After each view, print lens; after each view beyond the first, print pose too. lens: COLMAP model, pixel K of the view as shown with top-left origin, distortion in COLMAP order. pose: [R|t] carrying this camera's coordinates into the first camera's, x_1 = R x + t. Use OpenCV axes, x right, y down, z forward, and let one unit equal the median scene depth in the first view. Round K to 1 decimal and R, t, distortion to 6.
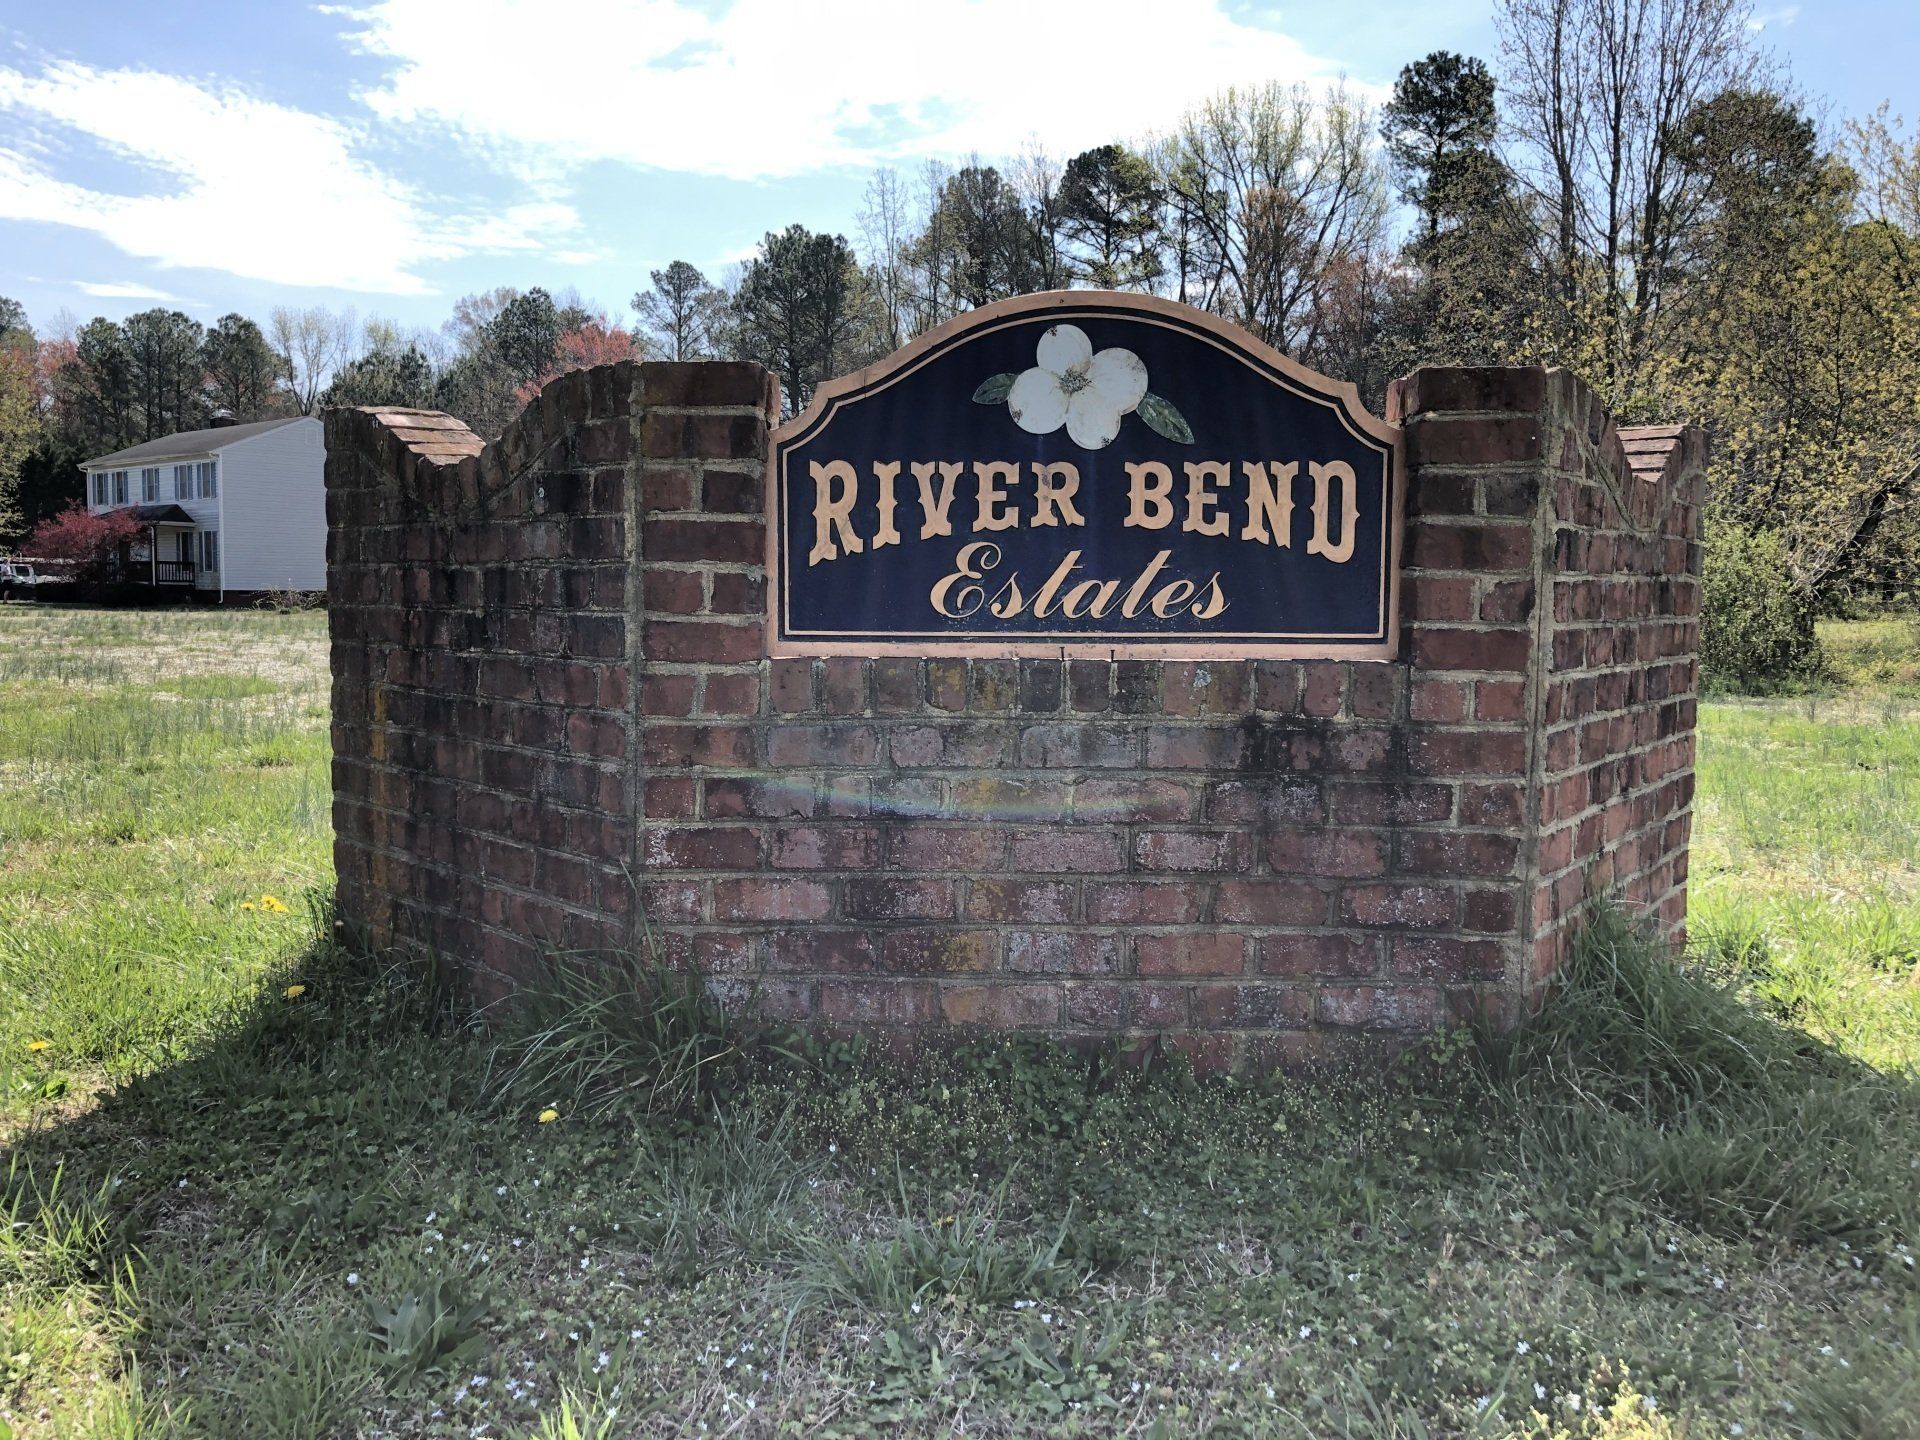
lens RADIAL K [[1618.8, 0, 960.0], [0, 1618.8, 720.0], [0, 0, 1]] dist [0.095037, -0.116265]
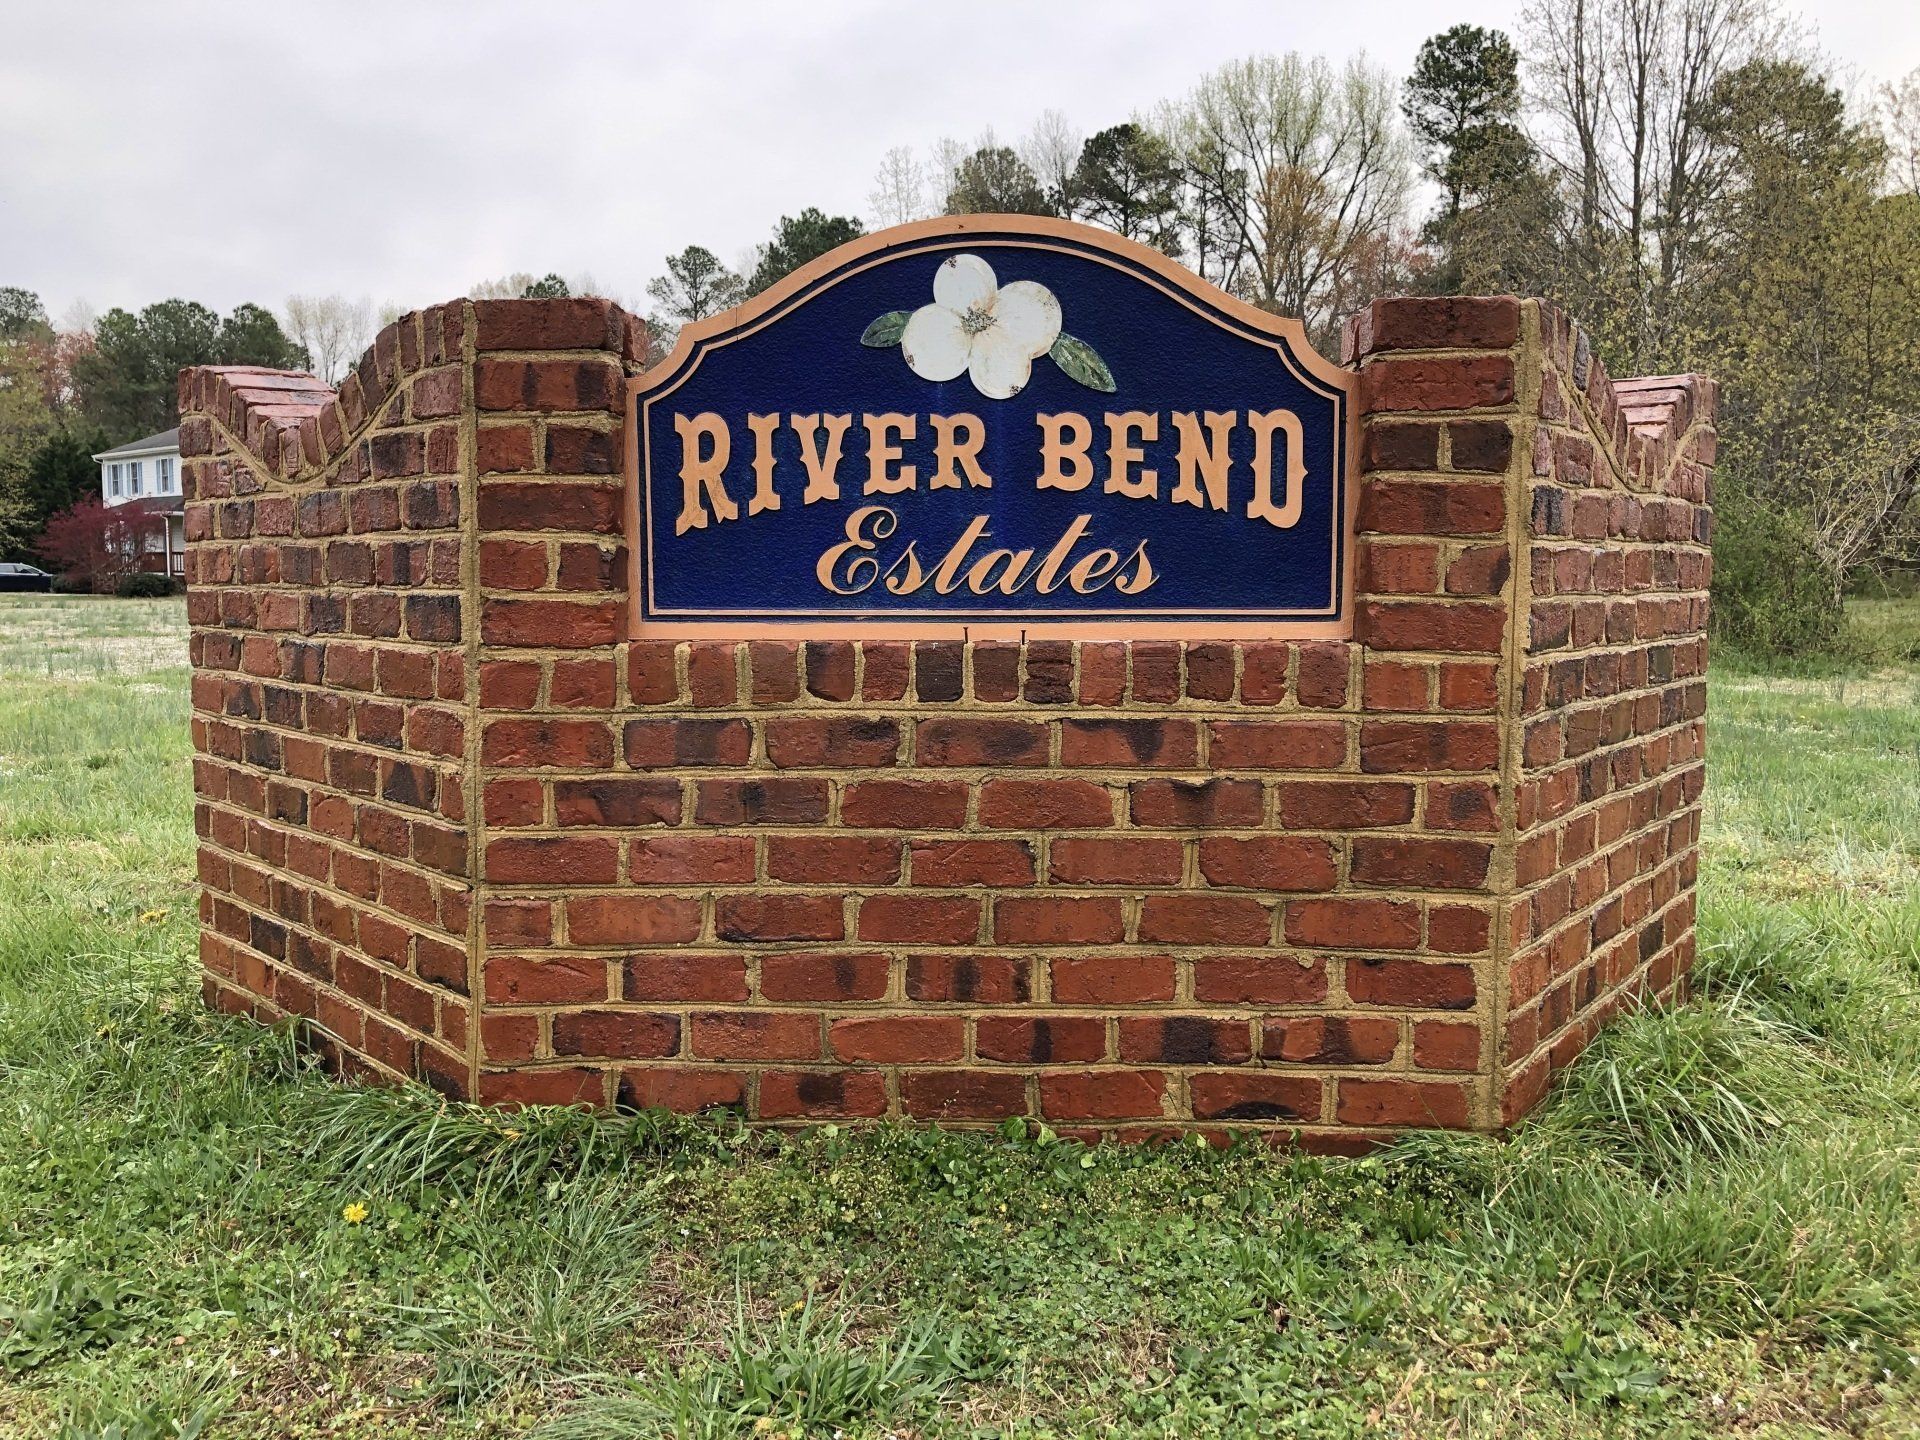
lens RADIAL K [[1533.7, 0, 1010.0], [0, 1533.7, 718.9], [0, 0, 1]] dist [0.085945, -0.106593]
pose [[0.999870, -0.004916, -0.015348, 0.080787], [0.005056, 0.999946, 0.009126, -0.002520], [0.015302, -0.009203, 0.999841, 0.144442]]
